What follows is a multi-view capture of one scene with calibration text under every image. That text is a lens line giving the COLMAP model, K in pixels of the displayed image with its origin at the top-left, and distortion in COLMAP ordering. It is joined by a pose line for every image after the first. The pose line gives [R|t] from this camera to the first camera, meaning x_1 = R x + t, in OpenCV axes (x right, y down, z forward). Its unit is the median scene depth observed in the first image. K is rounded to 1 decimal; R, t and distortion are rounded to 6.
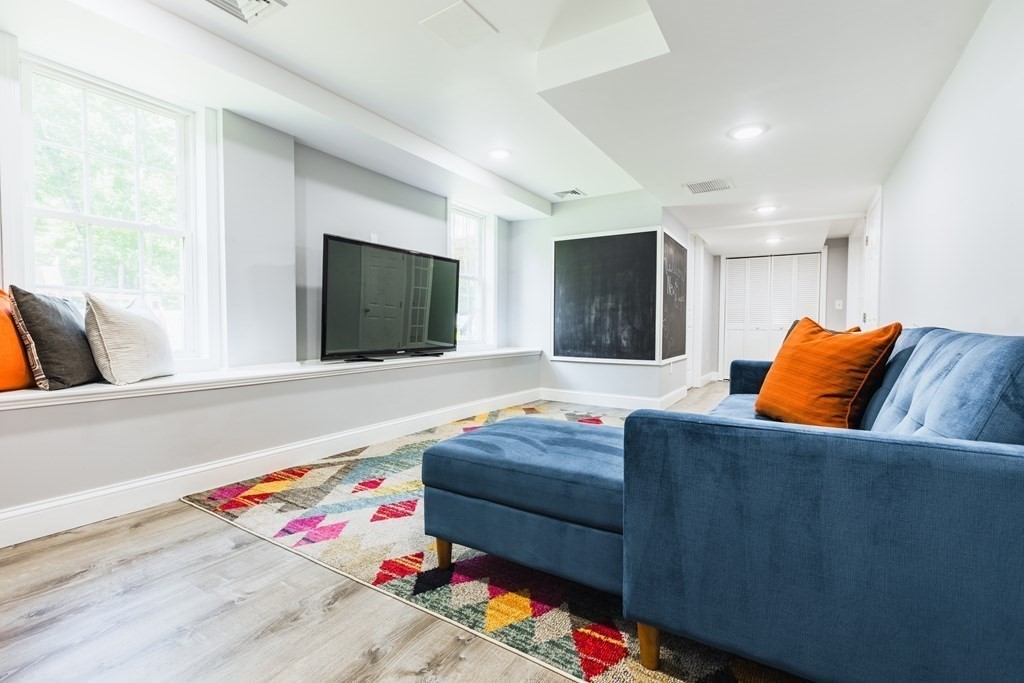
lens RADIAL K [[470.0, 0, 495.2], [0, 470.0, 336.9], [0, 0, 1]] dist [0.001194, 0.000153]
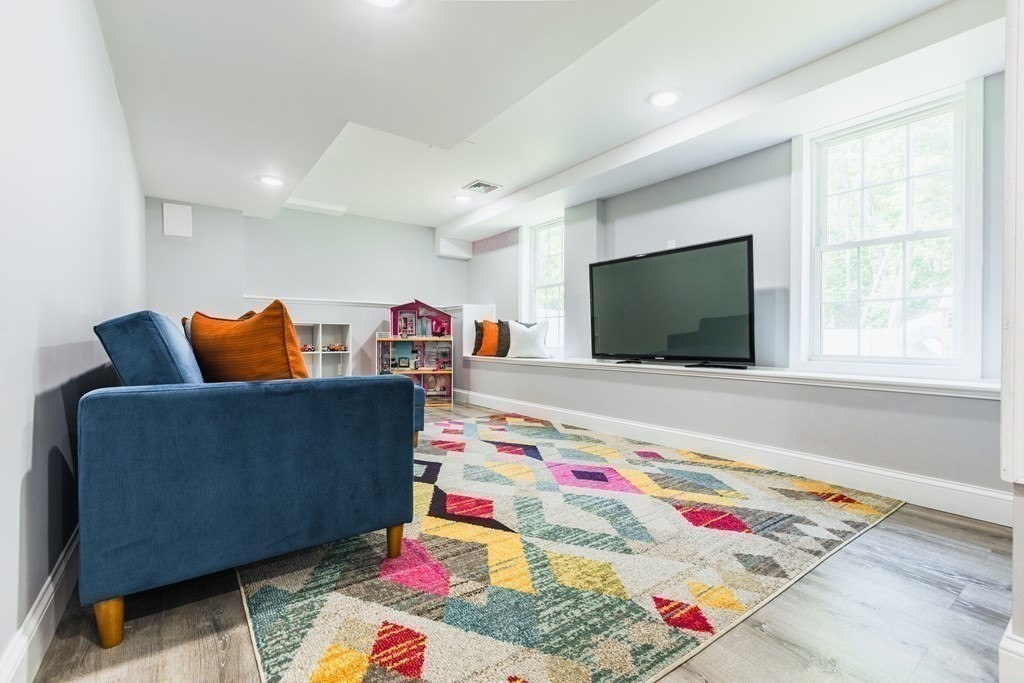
lens RADIAL K [[444.6, 0, 512.0], [0, 444.6, 341.5], [0, 0, 1]] dist [-0.000011, -0.000051]
pose [[-0.355158, -0.011314, -0.934738, 0.801972], [-0.041668, 0.999125, 0.003738, 0.008579], [0.933877, 0.040276, -0.355319, 1.100022]]
